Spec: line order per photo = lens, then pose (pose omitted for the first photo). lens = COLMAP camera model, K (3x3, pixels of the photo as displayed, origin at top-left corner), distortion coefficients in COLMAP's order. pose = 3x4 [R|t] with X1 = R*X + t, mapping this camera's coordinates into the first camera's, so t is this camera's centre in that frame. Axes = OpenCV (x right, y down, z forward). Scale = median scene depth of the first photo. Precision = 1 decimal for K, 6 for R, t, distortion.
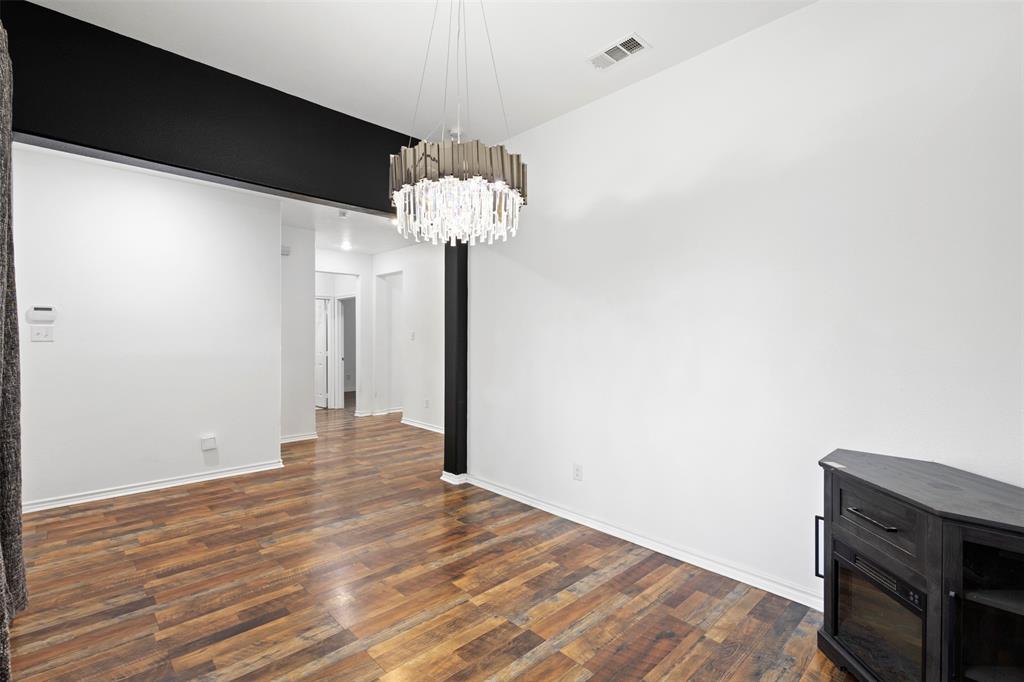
lens RADIAL K [[466.6, 0, 511.4], [0, 466.6, 337.8], [0, 0, 1]] dist [0.008769, -0.003485]
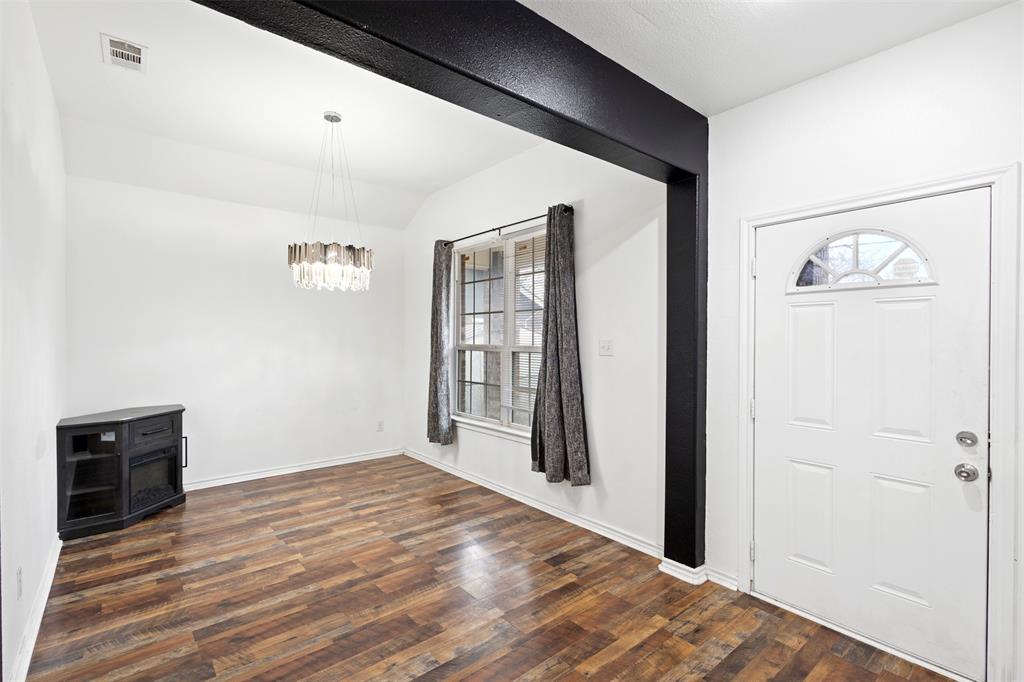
lens RADIAL K [[466.6, 0, 510.0], [0, 466.6, 339.6], [0, 0, 1]] dist [0.008769, -0.003485]
pose [[-0.997099, -0.007207, 0.075768, -0.665009], [-0.007118, 0.999974, 0.001448, -0.030540], [-0.075777, 0.000904, -0.997124, 1.990686]]
